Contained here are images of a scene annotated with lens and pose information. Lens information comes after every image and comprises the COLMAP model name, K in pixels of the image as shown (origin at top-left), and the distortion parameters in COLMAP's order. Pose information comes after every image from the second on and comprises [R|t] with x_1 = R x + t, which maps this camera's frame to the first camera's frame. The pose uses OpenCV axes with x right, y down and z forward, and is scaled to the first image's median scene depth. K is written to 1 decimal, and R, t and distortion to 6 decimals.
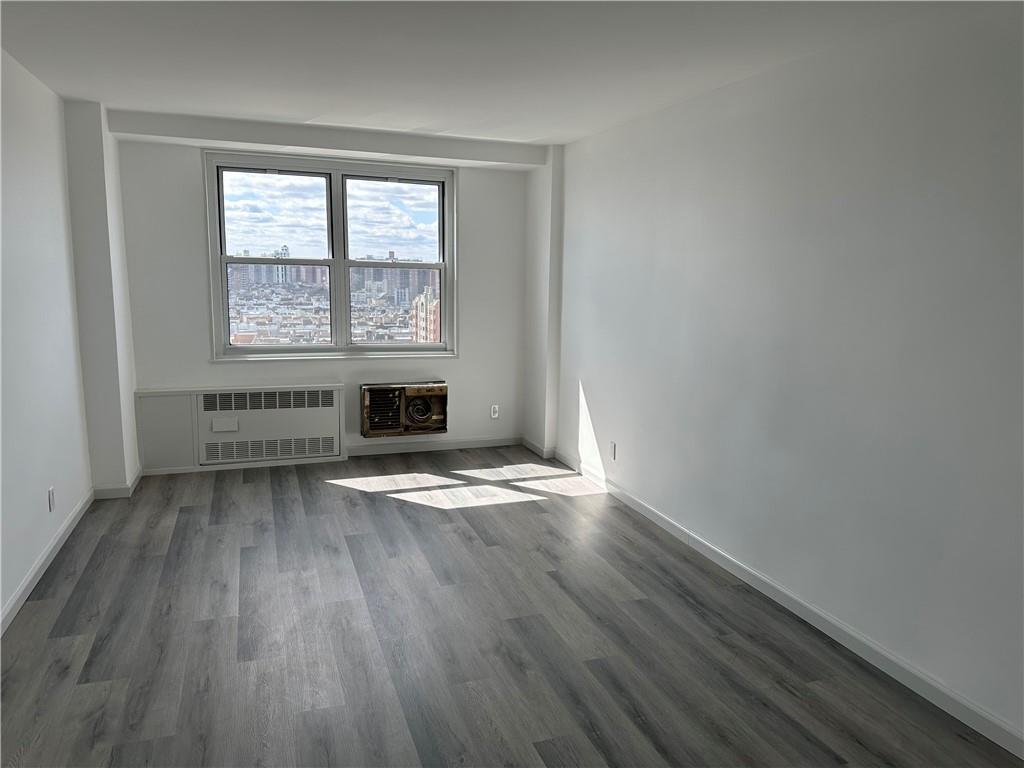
lens RADIAL K [[729.6, 0, 532.7], [0, 729.6, 387.1], [0, 0, 1]] dist [0.009078, -0.008430]
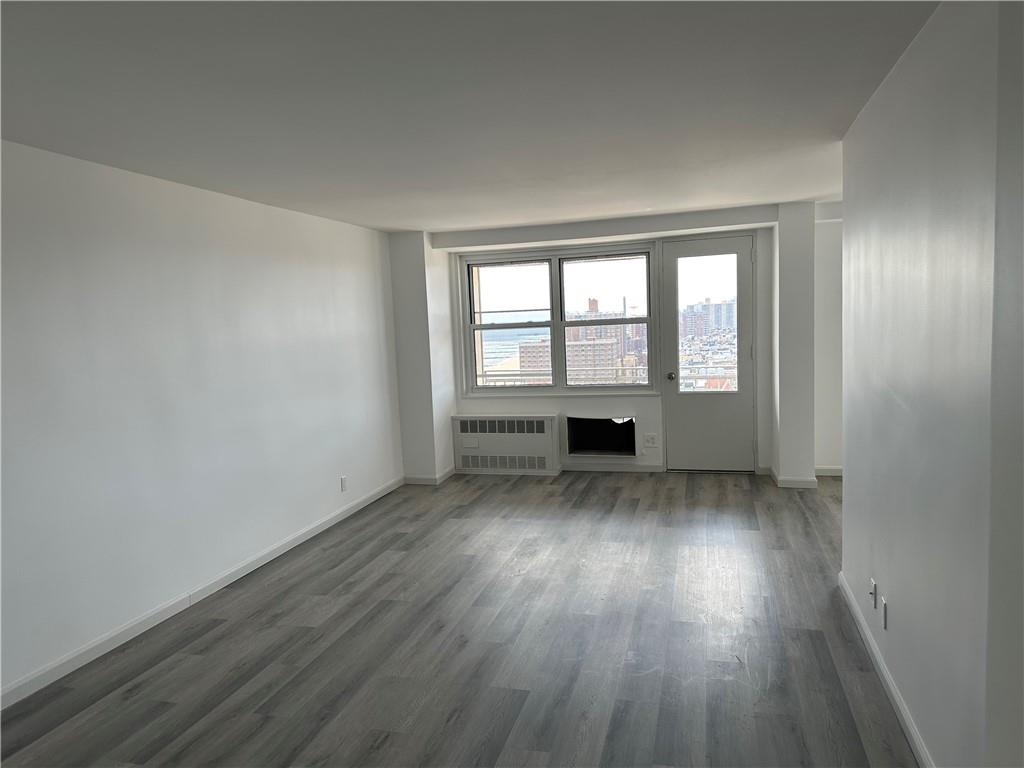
lens RADIAL K [[729.6, 0, 516.1], [0, 729.6, 380.3], [0, 0, 1]] dist [0.009078, -0.008430]
pose [[0.807189, -0.010439, -0.590201, 0.465898], [-0.029952, 0.997831, -0.058612, 0.010328], [0.589533, 0.064988, 0.805126, -0.098824]]
